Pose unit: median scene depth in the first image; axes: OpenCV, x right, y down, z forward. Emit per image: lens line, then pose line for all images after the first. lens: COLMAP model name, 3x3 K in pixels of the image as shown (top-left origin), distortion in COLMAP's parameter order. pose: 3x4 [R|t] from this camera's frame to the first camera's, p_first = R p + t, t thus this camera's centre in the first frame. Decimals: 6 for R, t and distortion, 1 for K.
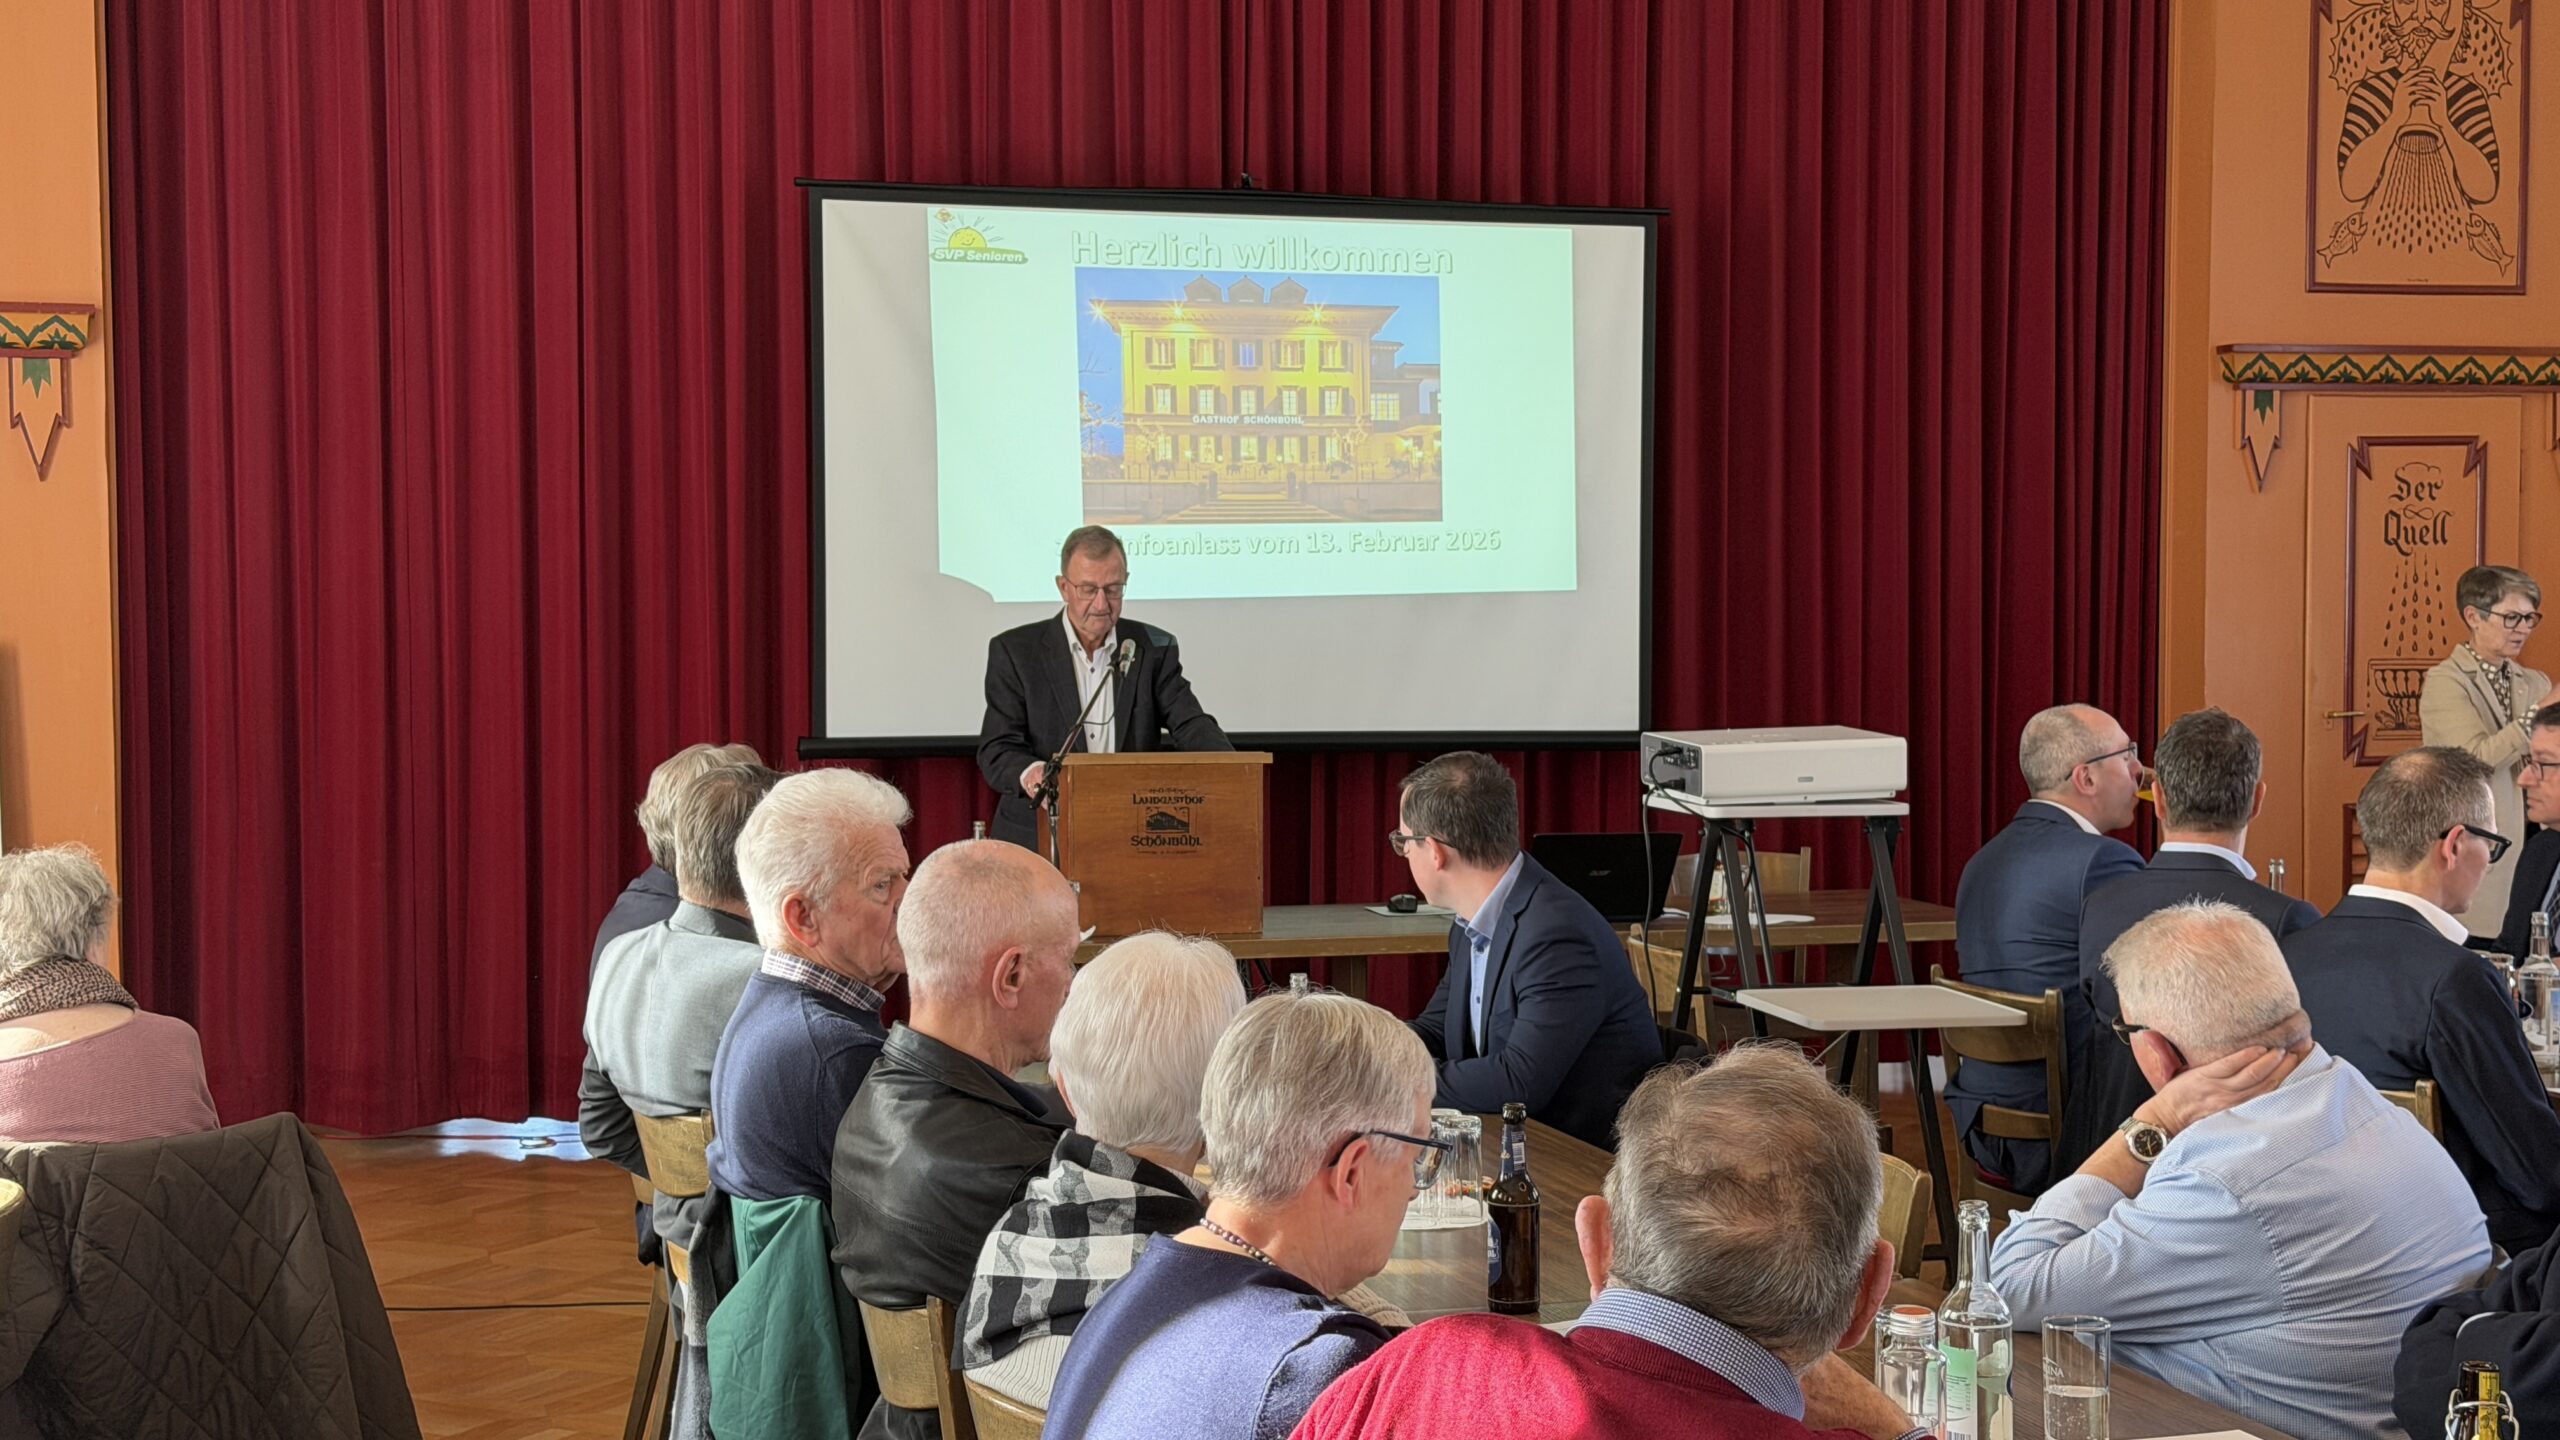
lens RADIAL K [[3562.5, 0, 1261.6], [0, 3562.5, 788.7], [0, 0, 1]] dist [0.089338, 0.000000]
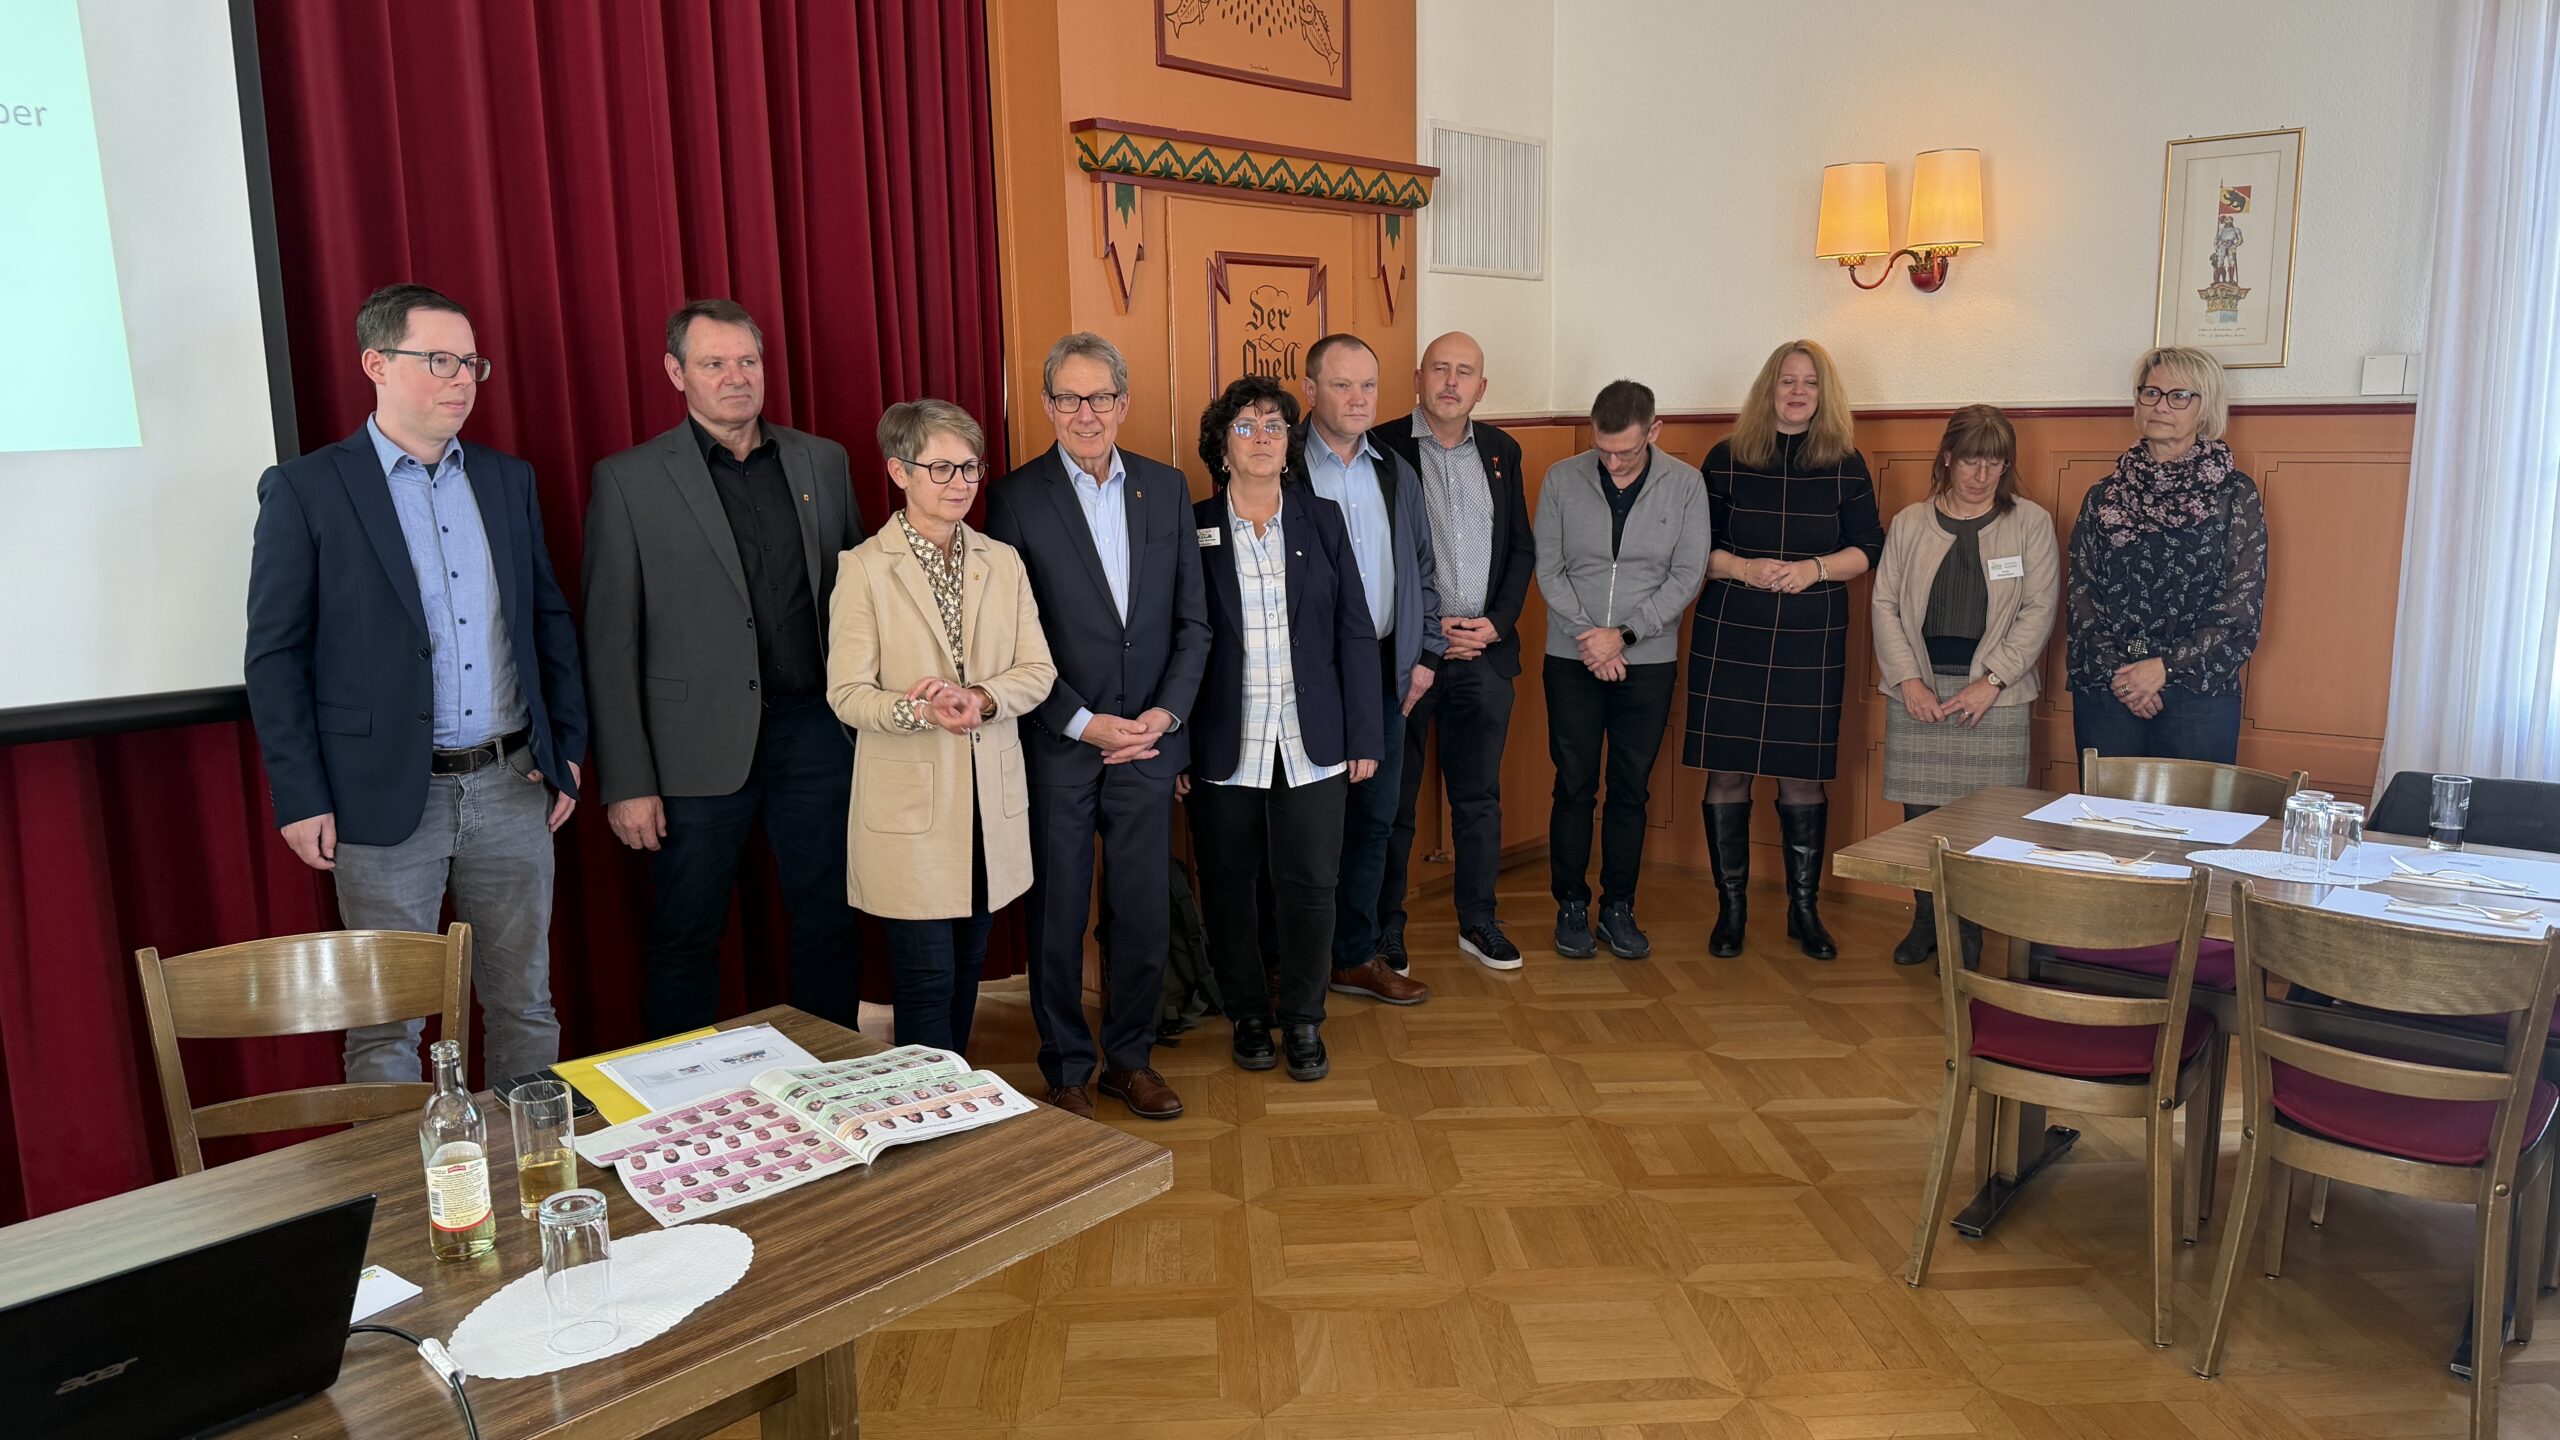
lens RADIAL K [[1833.4, 0, 1323.7], [0, 1833.4, 782.9], [0, 0, 1]] dist [0.041292, -0.051986]
pose [[0.833992, -0.124154, 0.537627, 0.073758], [0.055118, 0.988229, 0.142711, -0.033456], [-0.549017, -0.089387, 0.831018, 0.608148]]
